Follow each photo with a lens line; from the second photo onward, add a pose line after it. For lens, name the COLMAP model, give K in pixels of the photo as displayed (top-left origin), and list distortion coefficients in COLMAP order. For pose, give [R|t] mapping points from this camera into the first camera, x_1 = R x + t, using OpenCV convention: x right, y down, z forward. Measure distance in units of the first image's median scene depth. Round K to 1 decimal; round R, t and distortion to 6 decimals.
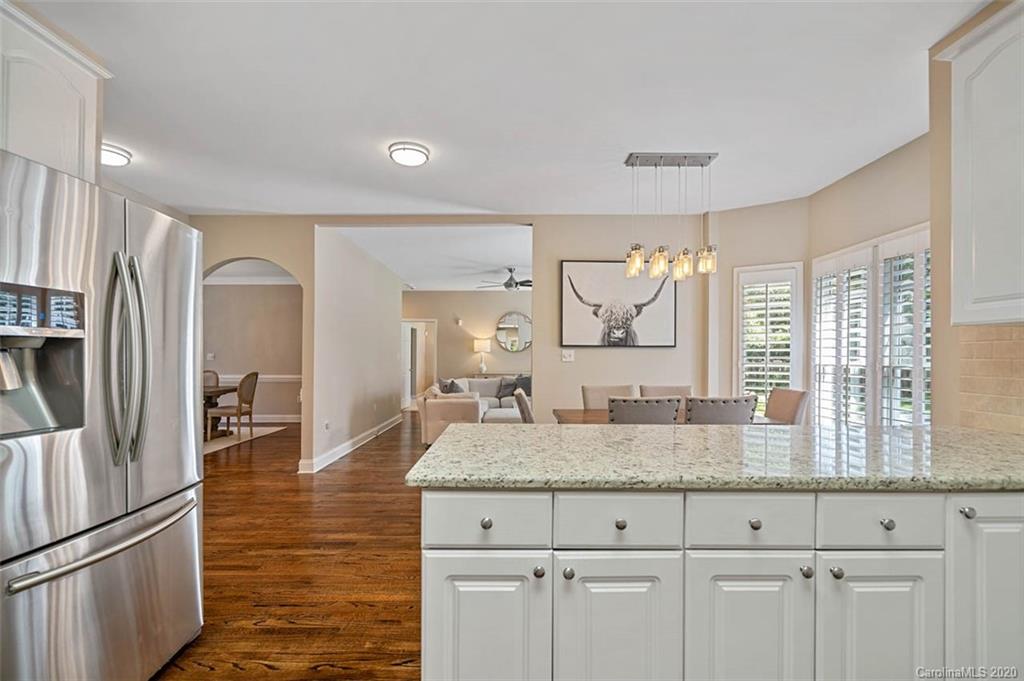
lens RADIAL K [[466.5, 0, 508.3], [0, 466.5, 354.4], [0, 0, 1]] dist [-0.000438, 0.000259]
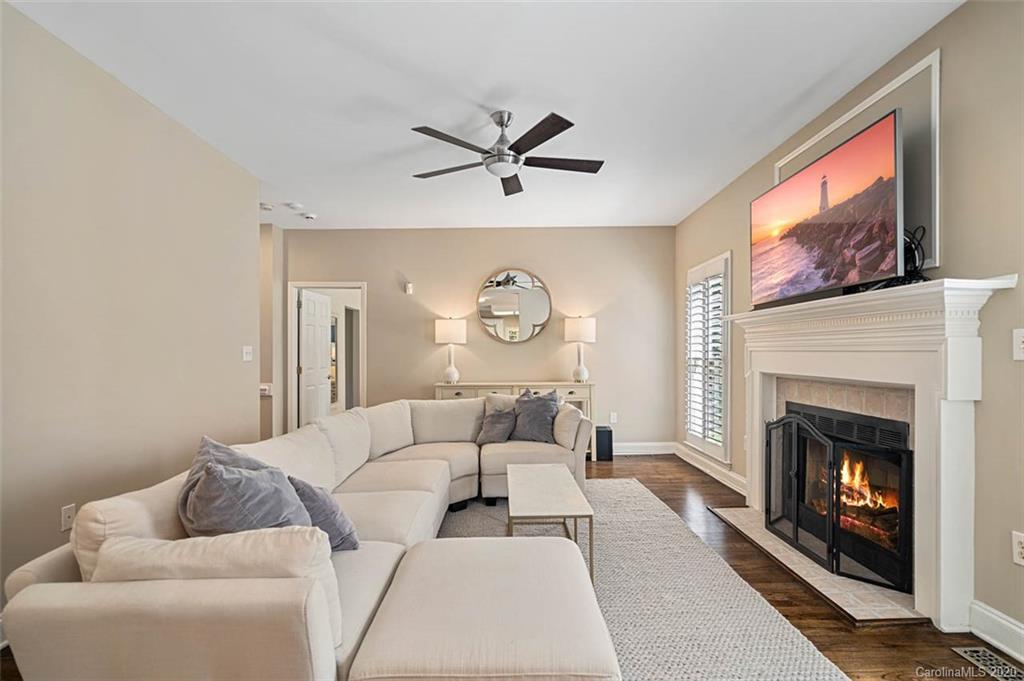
lens RADIAL K [[469.4, 0, 511.4], [0, 469.4, 353.6], [0, 0, 1]] dist [-0.011058, 0.000259]
pose [[0.999952, -0.008454, 0.005023, 0.016644], [0.008430, 0.999953, 0.004852, 0.008215], [-0.005064, -0.004810, 0.999976, 0.982075]]
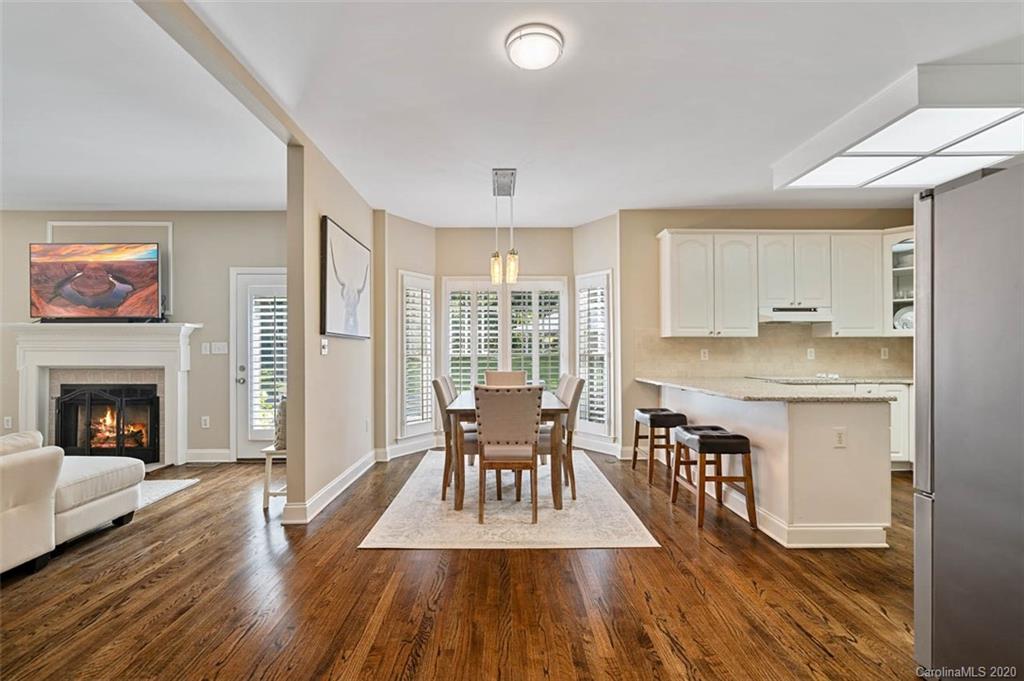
lens RADIAL K [[469.2, 0, 505.6], [0, 469.2, 349.8], [0, 0, 1]] dist [0.000233, -0.000187]
pose [[-0.016797, 0.002021, 0.999857, -0.602984], [-0.002725, 0.999994, -0.002067, 0.008220], [-0.999855, -0.002759, -0.016791, 0.709810]]
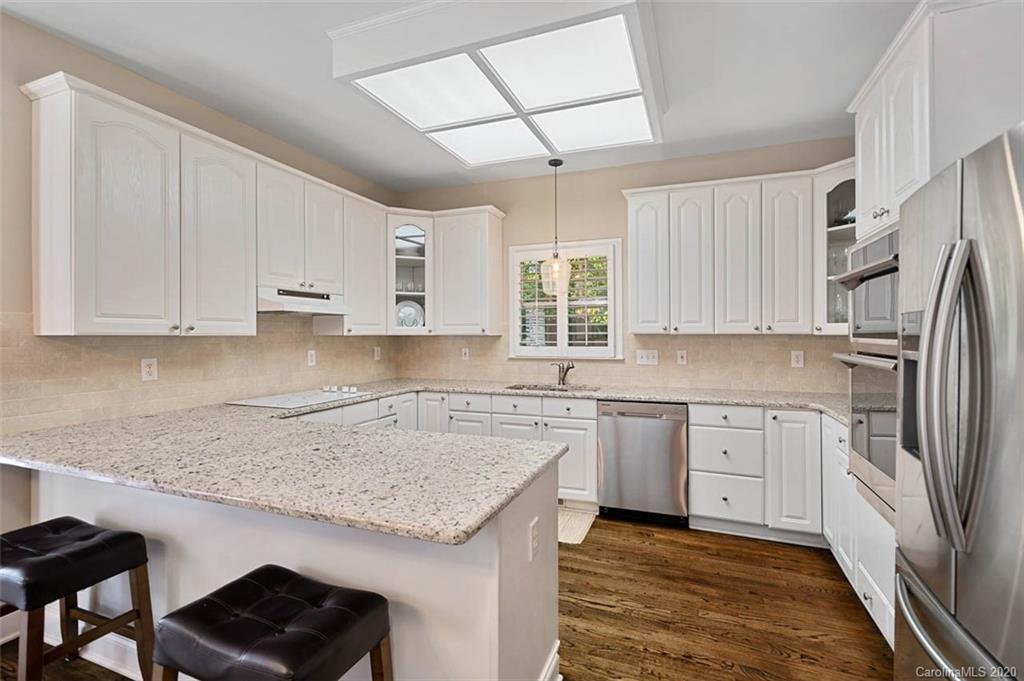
lens RADIAL K [[474.1, 0, 514.1], [0, 474.1, 332.8], [0, 0, 1]] dist [-0.004603, 0.000119]
pose [[-0.932951, -0.001225, 0.360001, -0.145402], [-0.003523, 0.999977, -0.005727, -0.023105], [-0.359986, -0.006612, -0.932934, 0.597062]]
